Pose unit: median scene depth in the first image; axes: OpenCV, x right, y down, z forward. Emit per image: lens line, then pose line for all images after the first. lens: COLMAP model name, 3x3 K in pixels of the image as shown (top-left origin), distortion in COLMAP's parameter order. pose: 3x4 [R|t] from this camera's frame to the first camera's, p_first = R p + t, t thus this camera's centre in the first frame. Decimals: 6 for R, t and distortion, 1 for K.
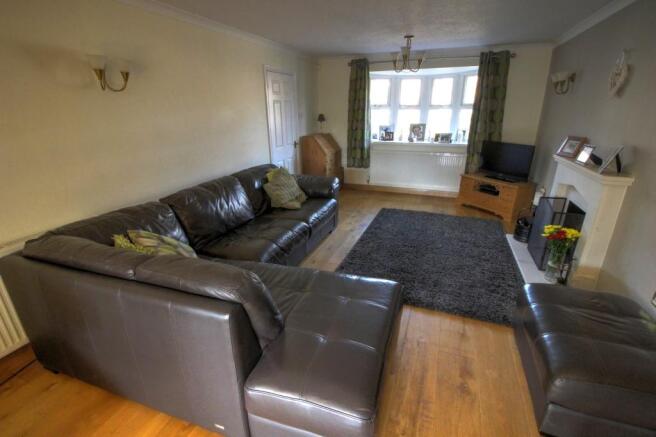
lens RADIAL K [[302.1, 0, 333.9], [0, 302.1, 219.3], [0, 0, 1]] dist [-0.019563, -0.000141]
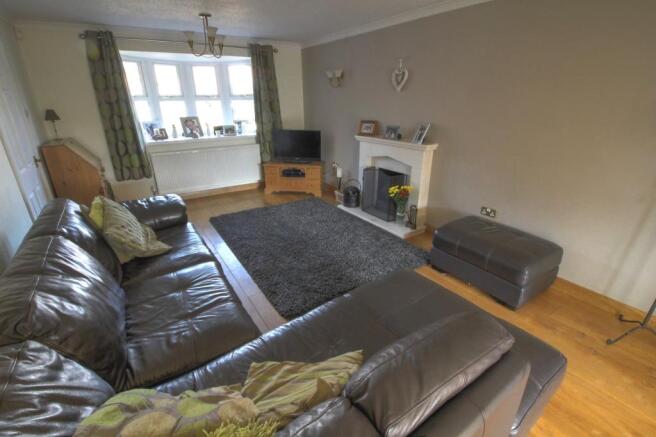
lens RADIAL K [[302.1, 0, 331.8], [0, 302.1, 217.8], [0, 0, 1]] dist [-0.019563, -0.000141]
pose [[0.587283, -0.293742, 0.754198, -0.283073], [0.274827, 0.948829, 0.155542, -0.077103], [-0.761294, 0.115927, 0.637959, 0.202999]]
